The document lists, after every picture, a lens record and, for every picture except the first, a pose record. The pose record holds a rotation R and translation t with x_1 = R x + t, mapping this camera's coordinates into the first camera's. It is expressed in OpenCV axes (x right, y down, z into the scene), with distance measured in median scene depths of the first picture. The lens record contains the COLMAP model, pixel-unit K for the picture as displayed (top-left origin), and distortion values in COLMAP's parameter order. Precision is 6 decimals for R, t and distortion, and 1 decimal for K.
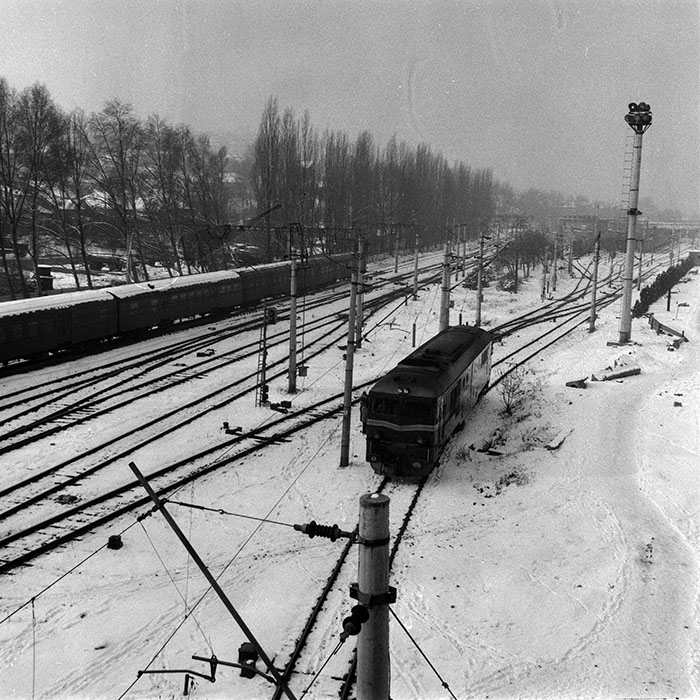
lens RADIAL K [[864.2, 0, 350.0], [0, 864.2, 350.0], [0, 0, 1]] dist [0.000935, 0.021635]
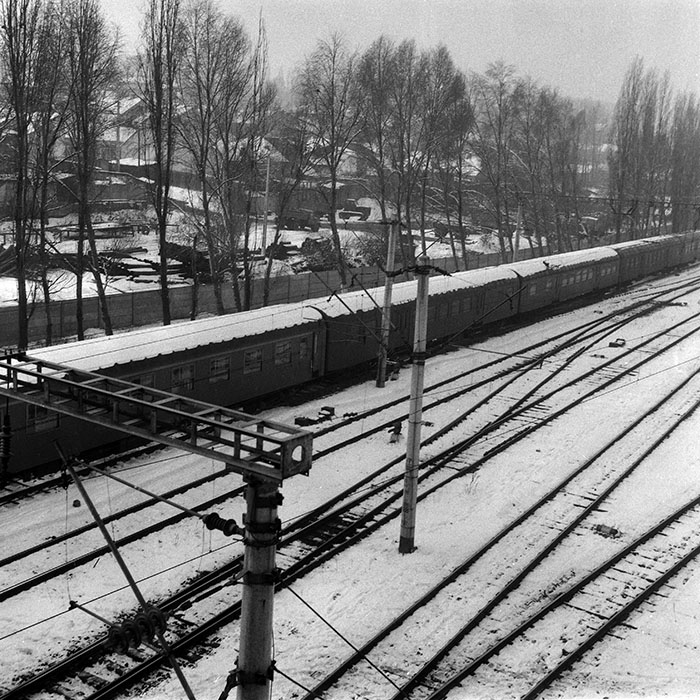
lens RADIAL K [[864.2, 0, 350.0], [0, 864.2, 350.0], [0, 0, 1]] dist [0.000935, 0.021635]
pose [[0.955172, 0.078796, -0.285372, -0.195736], [-0.066272, 0.996377, 0.053297, -0.021196], [0.288538, -0.031996, 0.956934, 0.060831]]
